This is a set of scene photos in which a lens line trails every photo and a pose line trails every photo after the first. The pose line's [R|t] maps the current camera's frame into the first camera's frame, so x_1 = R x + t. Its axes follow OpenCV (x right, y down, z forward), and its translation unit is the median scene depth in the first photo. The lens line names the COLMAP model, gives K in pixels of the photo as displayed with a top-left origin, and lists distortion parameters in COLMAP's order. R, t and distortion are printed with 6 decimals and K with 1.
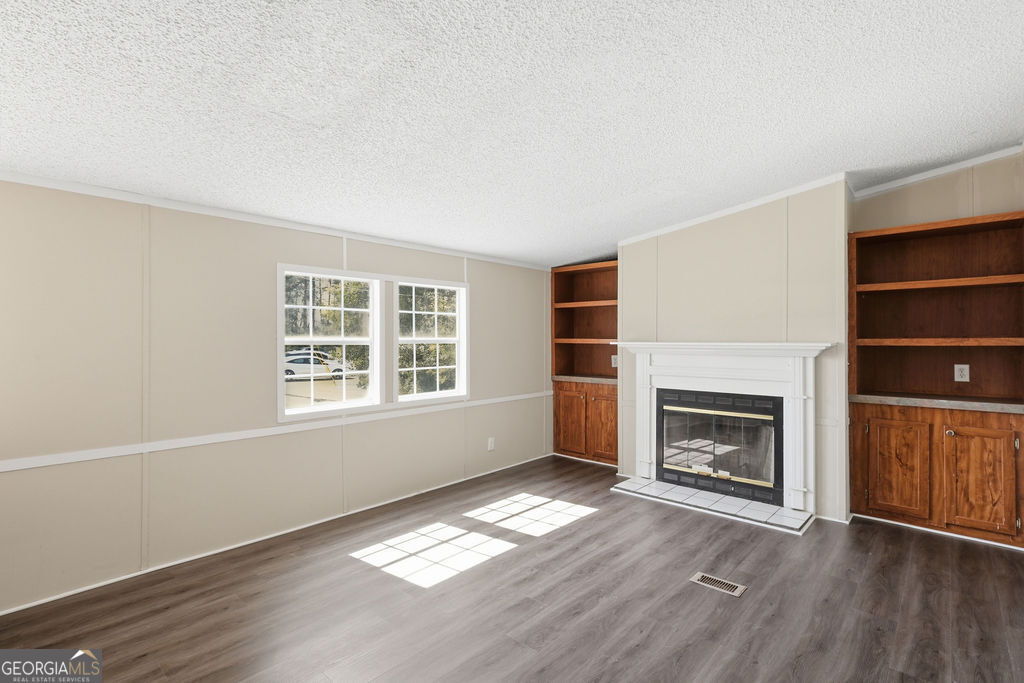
lens RADIAL K [[479.1, 0, 507.8], [0, 479.1, 335.7], [0, 0, 1]] dist [-0.003324, 0.000244]
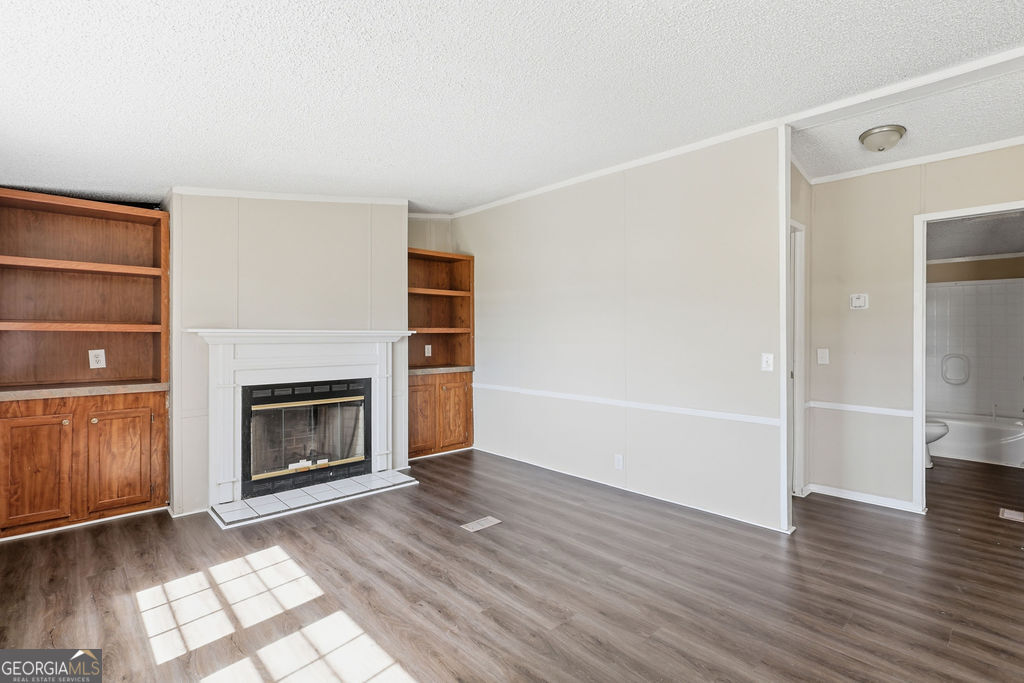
lens RADIAL K [[499.5, 0, 506.7], [0, 499.5, 332.6], [0, 0, 1]] dist [0.001607, 0.000642]
pose [[0.085696, -0.005826, 0.996304, -0.611519], [-0.017344, 0.999823, 0.007339, 0.006081], [-0.996170, -0.017909, 0.085580, 0.599065]]
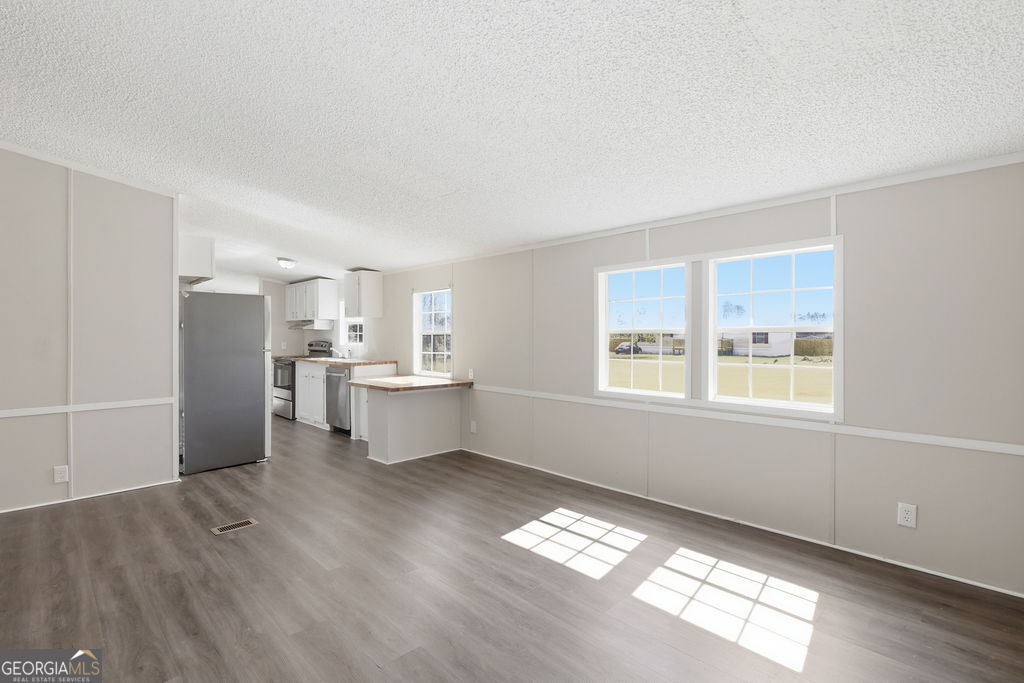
lens RADIAL K [[489.4, 0, 510.5], [0, 489.4, 334.3], [0, 0, 1]] dist [-0.002492, -0.000199]
pose [[-0.055431, 0.005419, -0.998448, 0.738814], [0.017870, 0.999830, 0.004434, 0.010961], [0.998303, -0.017596, -0.055518, 0.779374]]
